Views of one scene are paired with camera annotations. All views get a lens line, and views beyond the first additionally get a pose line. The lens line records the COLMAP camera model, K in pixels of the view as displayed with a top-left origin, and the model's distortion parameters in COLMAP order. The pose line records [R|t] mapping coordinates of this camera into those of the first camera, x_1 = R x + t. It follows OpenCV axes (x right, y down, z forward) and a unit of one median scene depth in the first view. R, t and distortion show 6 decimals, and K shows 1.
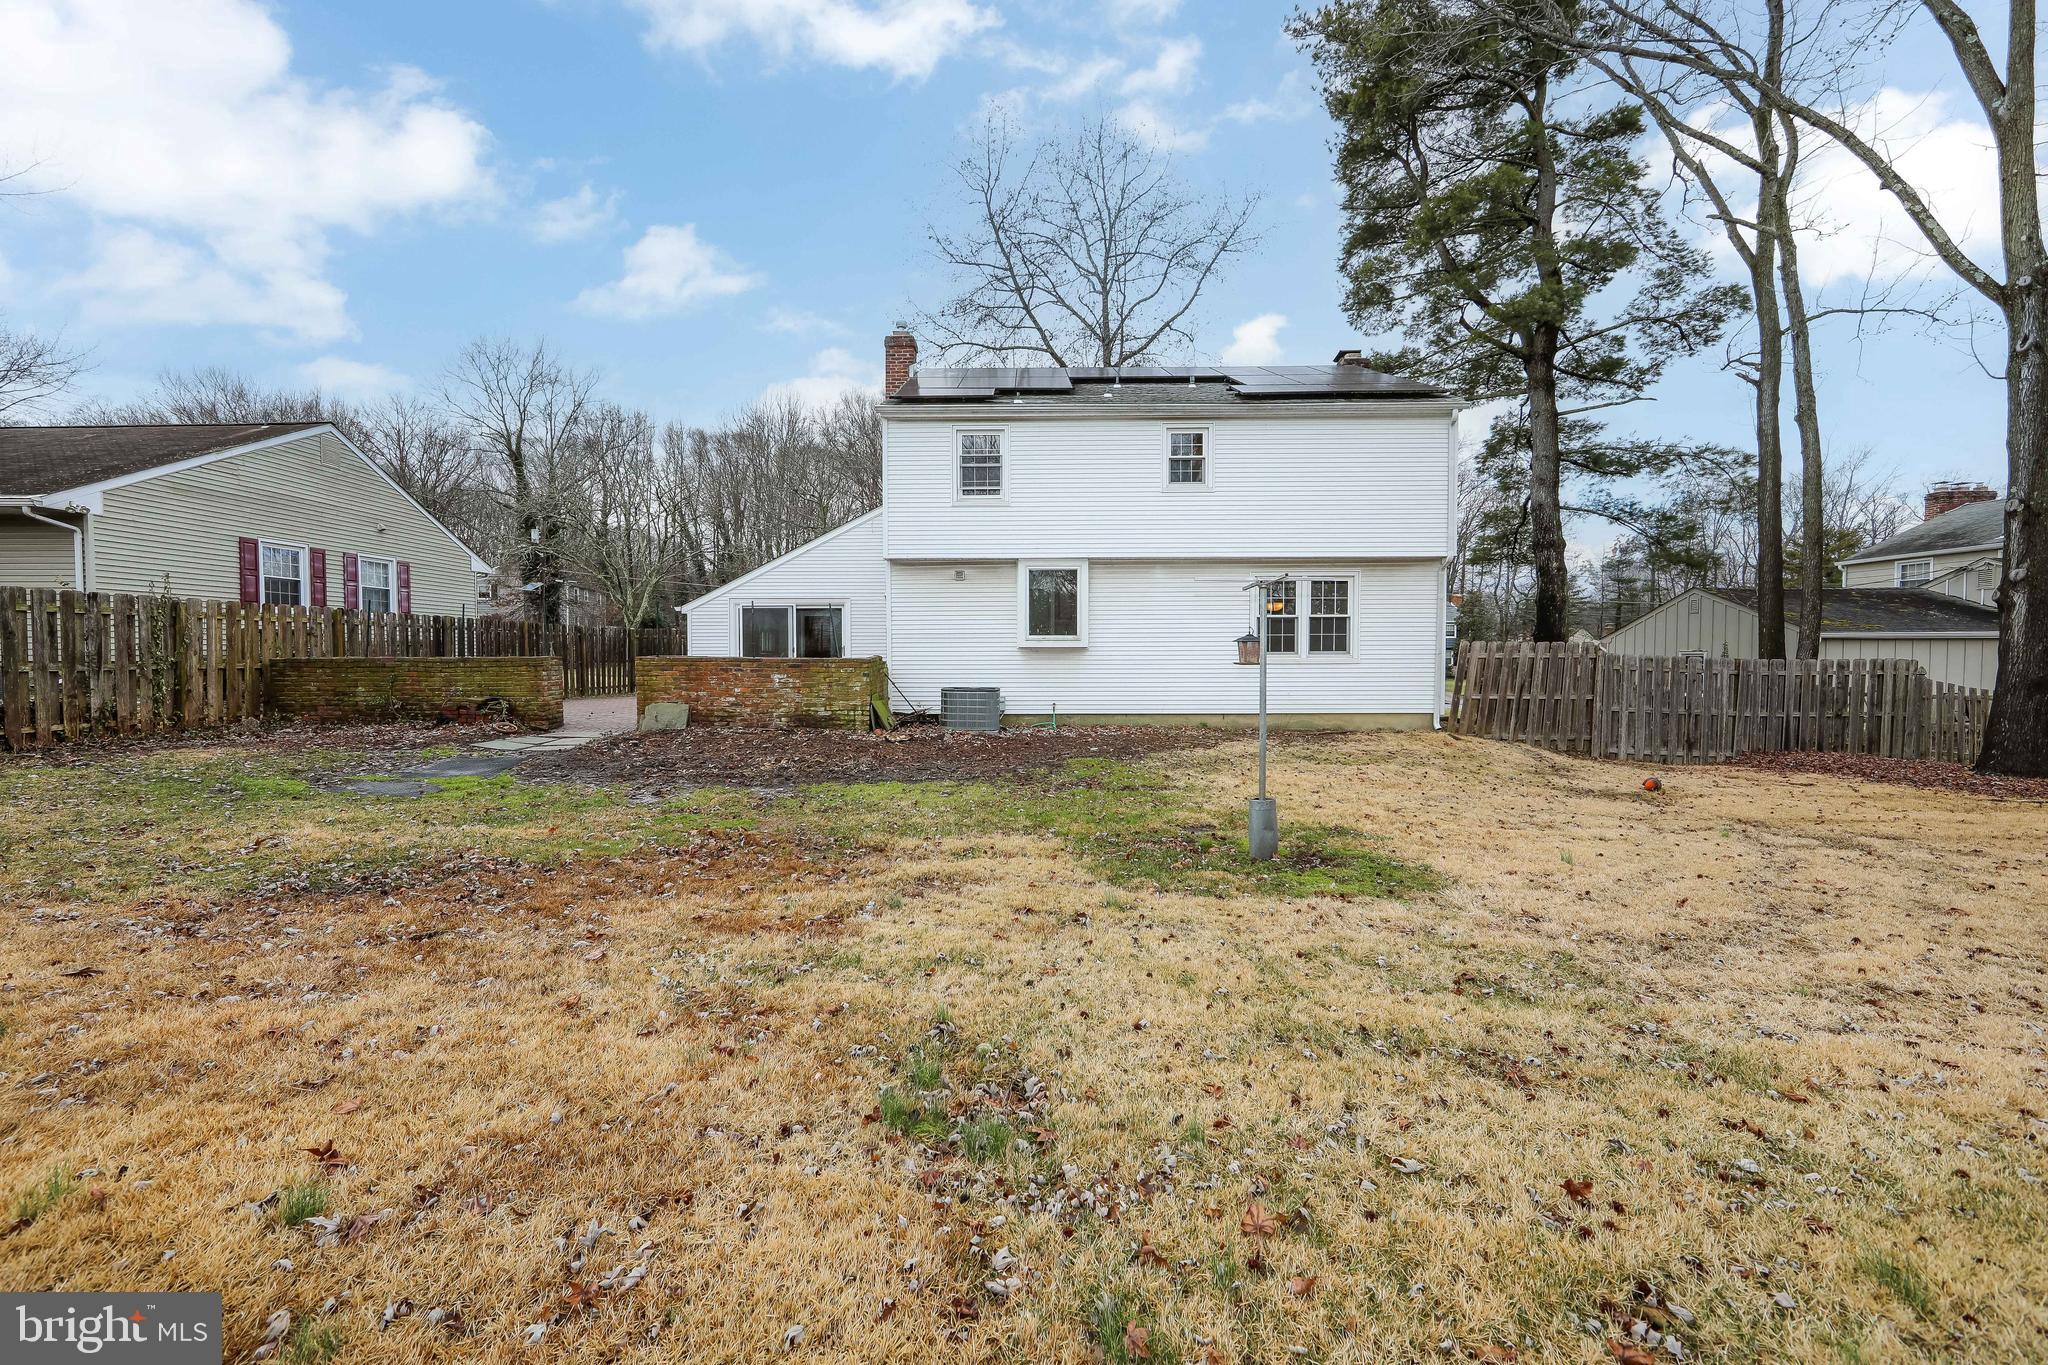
lens RADIAL K [[807.3, 0, 1014.7], [0, 807.3, 679.0], [0, 0, 1]] dist [-0.008636, 0.000642]
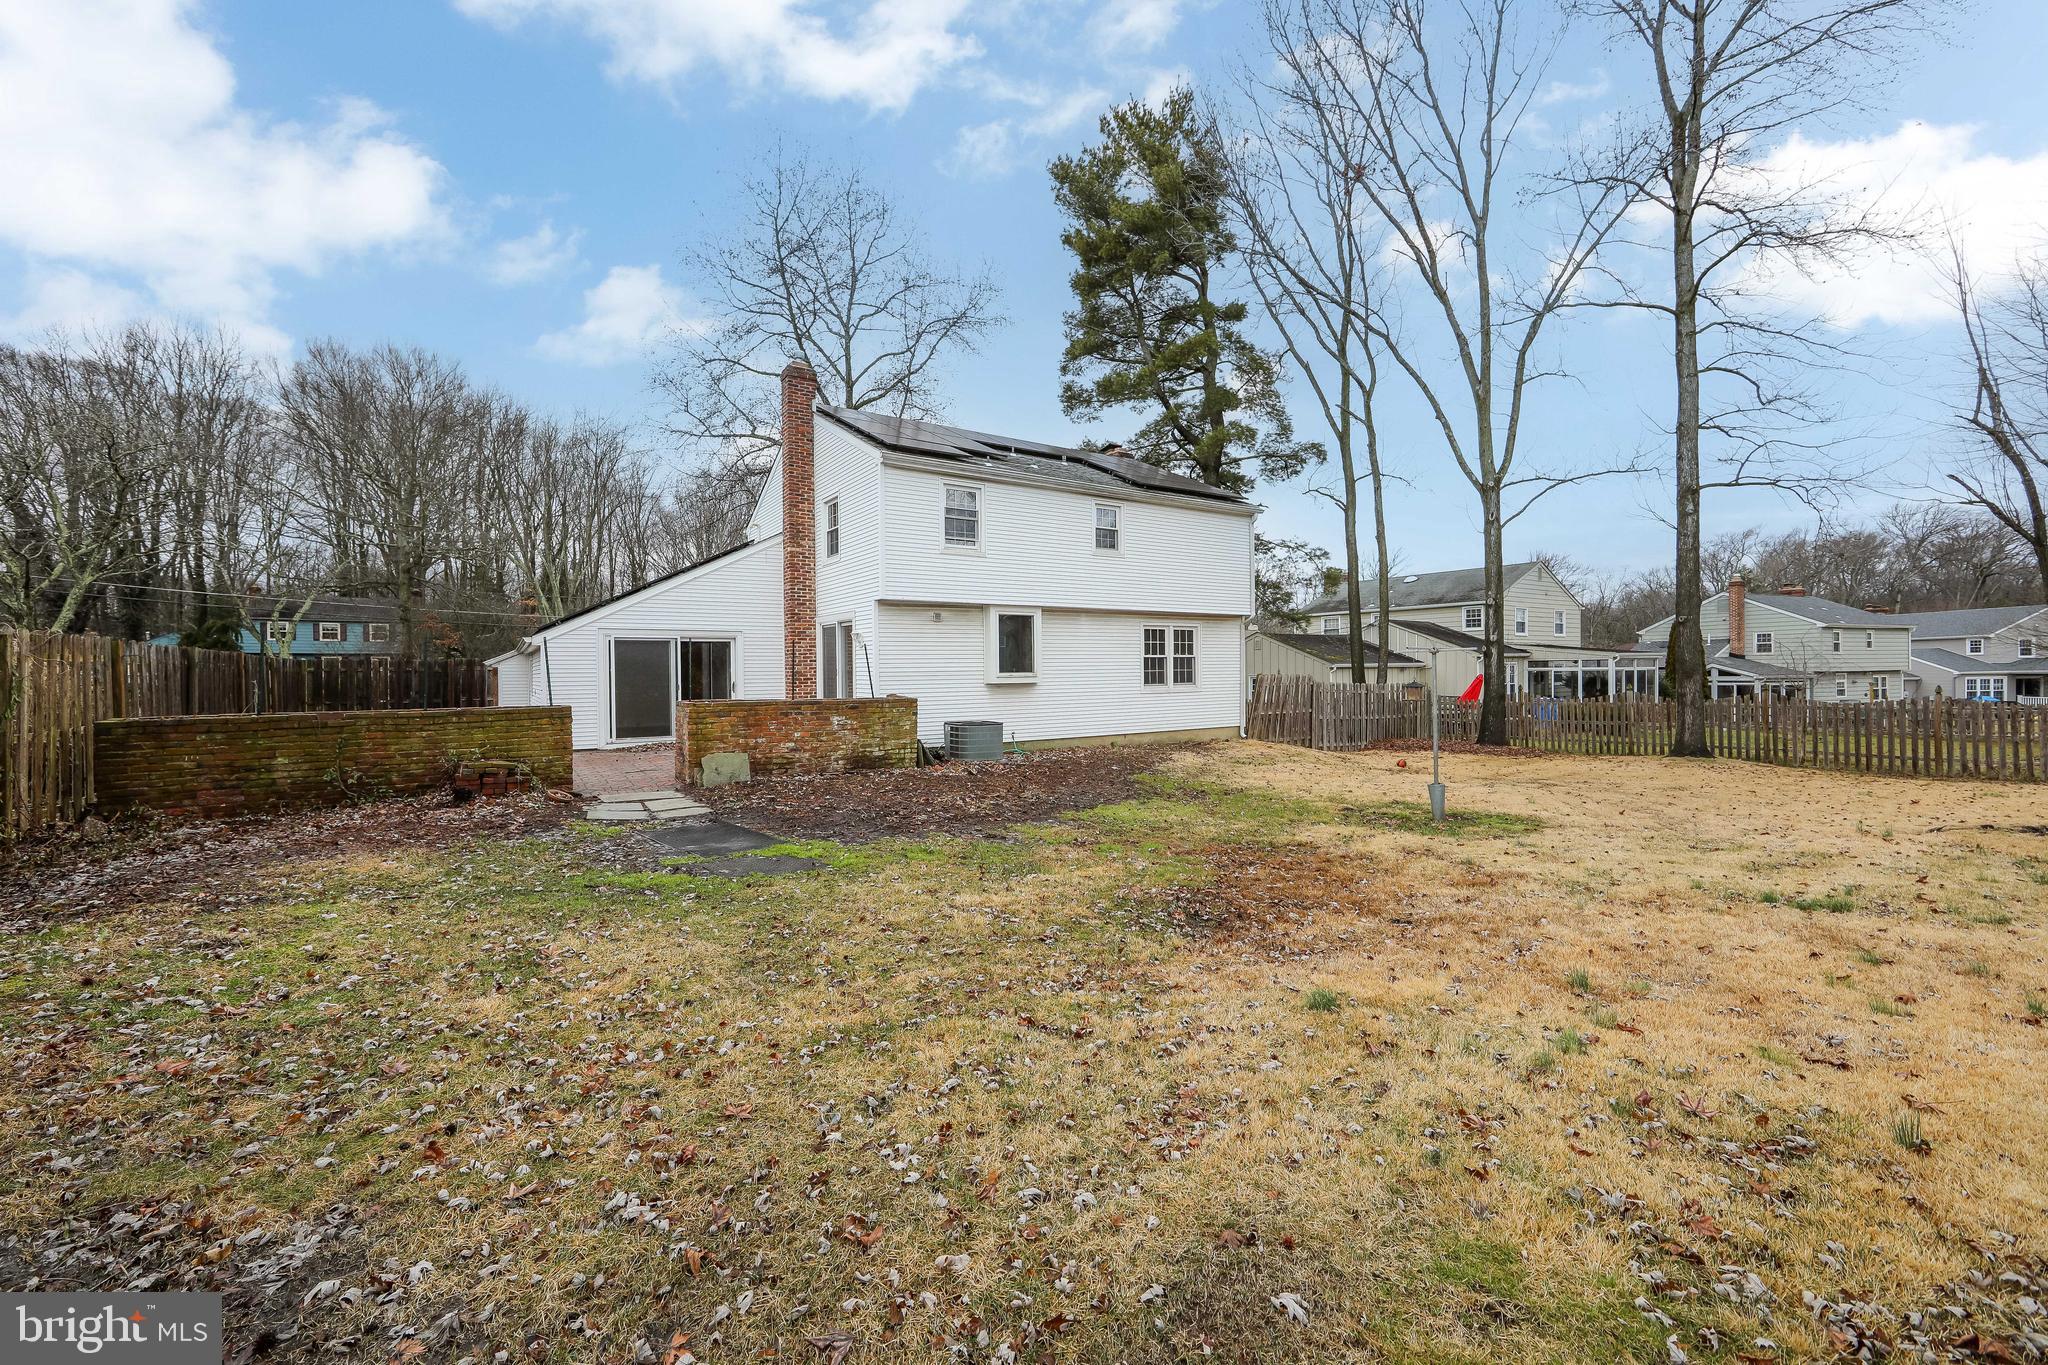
lens RADIAL K [[807.3, 0, 1014.7], [0, 807.3, 679.0], [0, 0, 1]] dist [-0.008636, 0.000642]
pose [[0.825555, -0.011901, 0.564195, -0.591502], [0.027292, 0.999450, -0.018852, -0.023722], [-0.563661, 0.030961, 0.825426, 0.062624]]
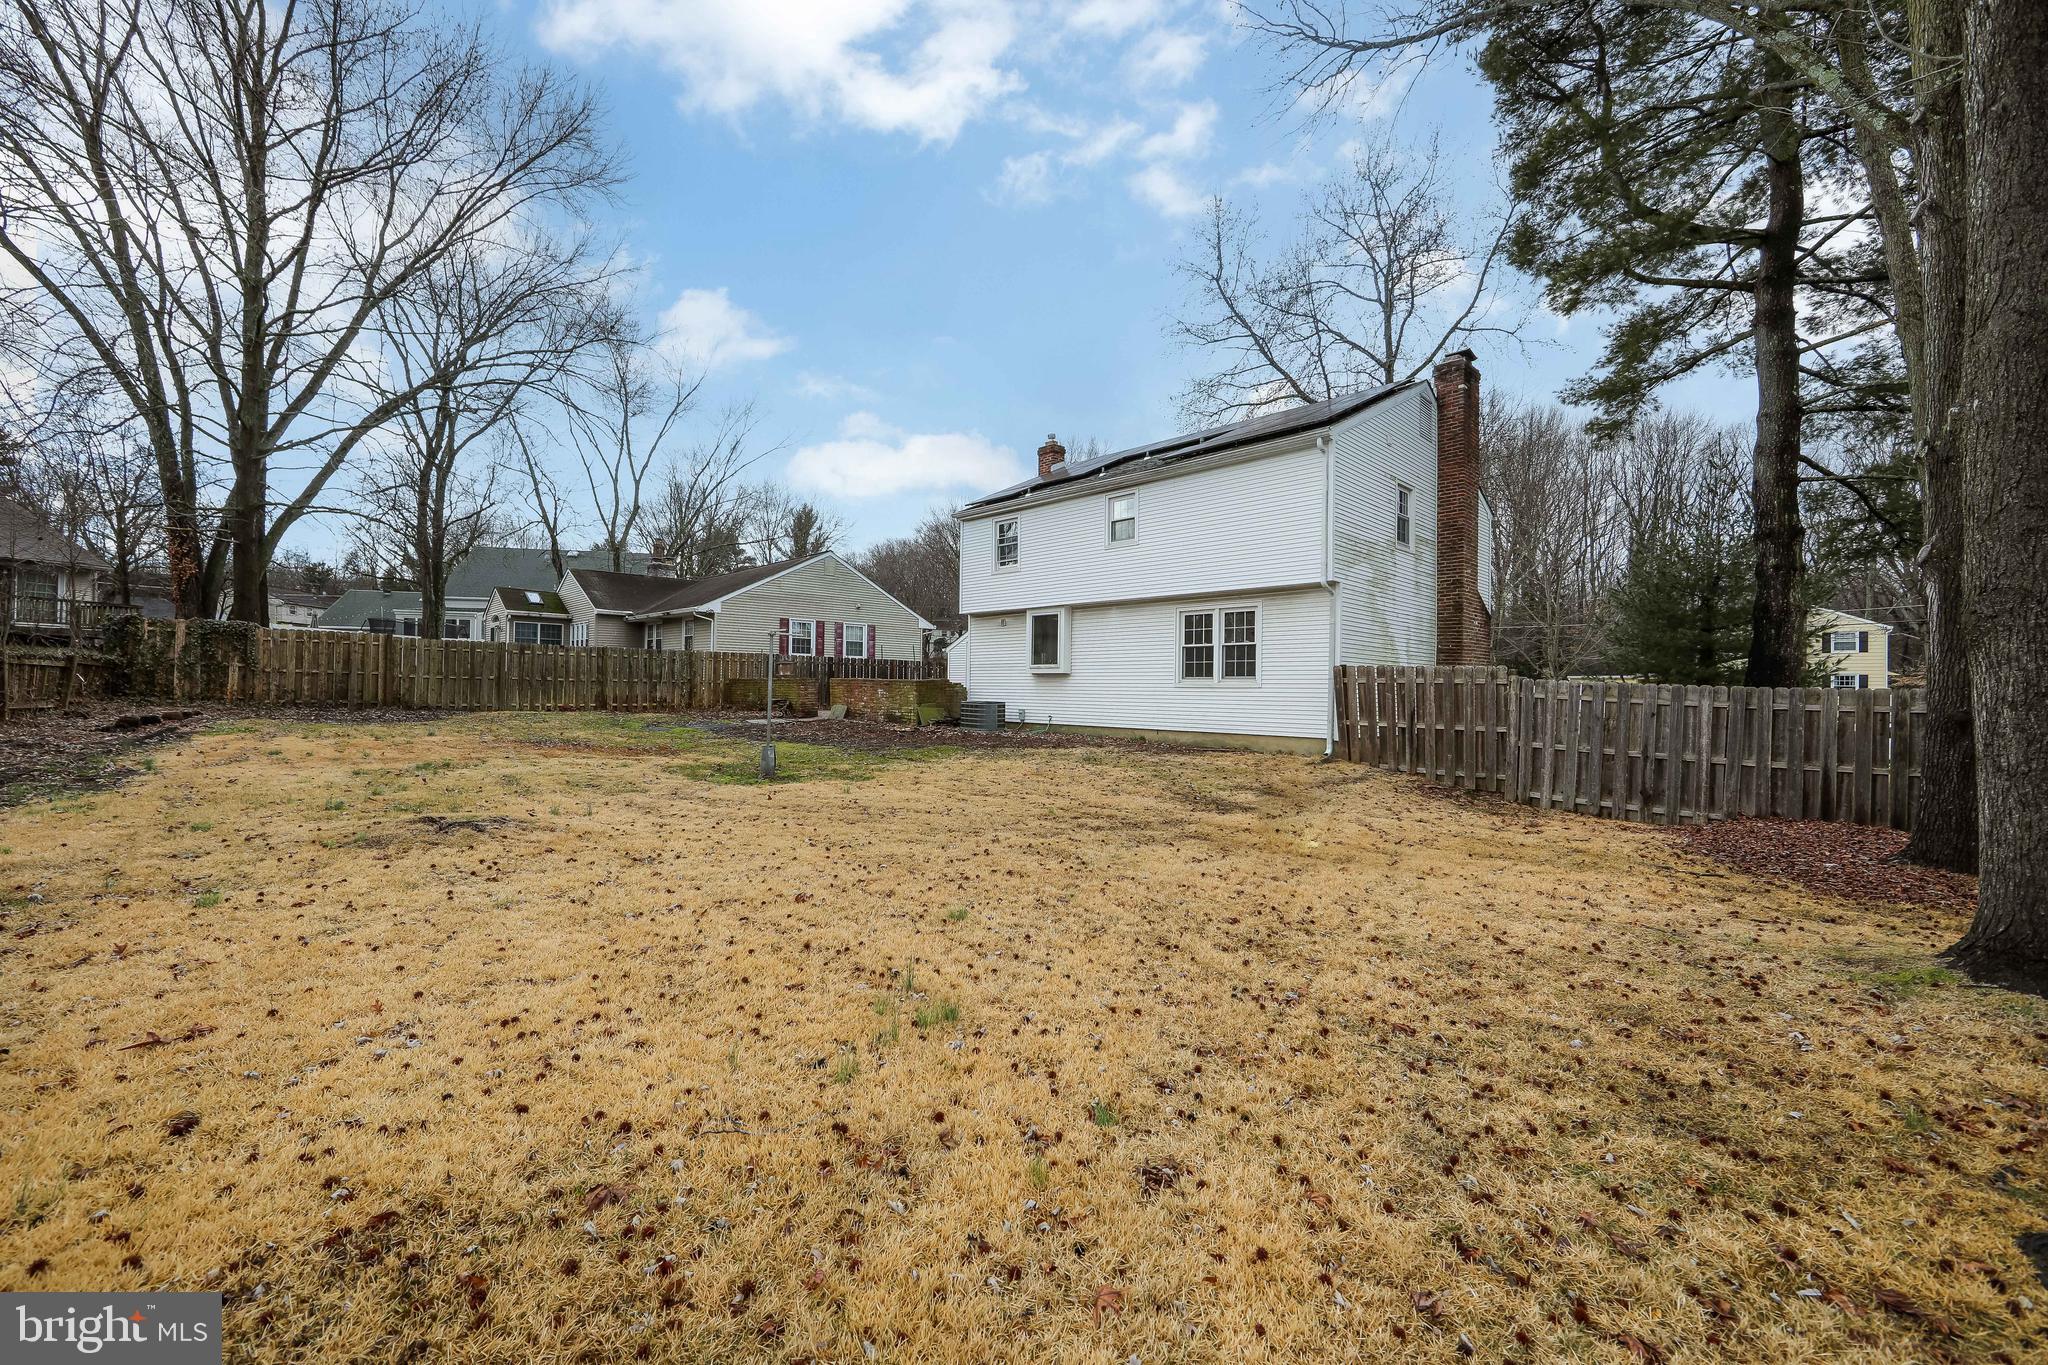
lens RADIAL K [[807.3, 0, 1014.7], [0, 807.3, 679.0], [0, 0, 1]] dist [-0.008636, 0.000642]
pose [[0.710698, 0.003452, -0.703488, 0.944051], [-0.034703, 0.998943, -0.030157, 0.012061], [0.702640, 0.045846, 0.710067, 0.018316]]
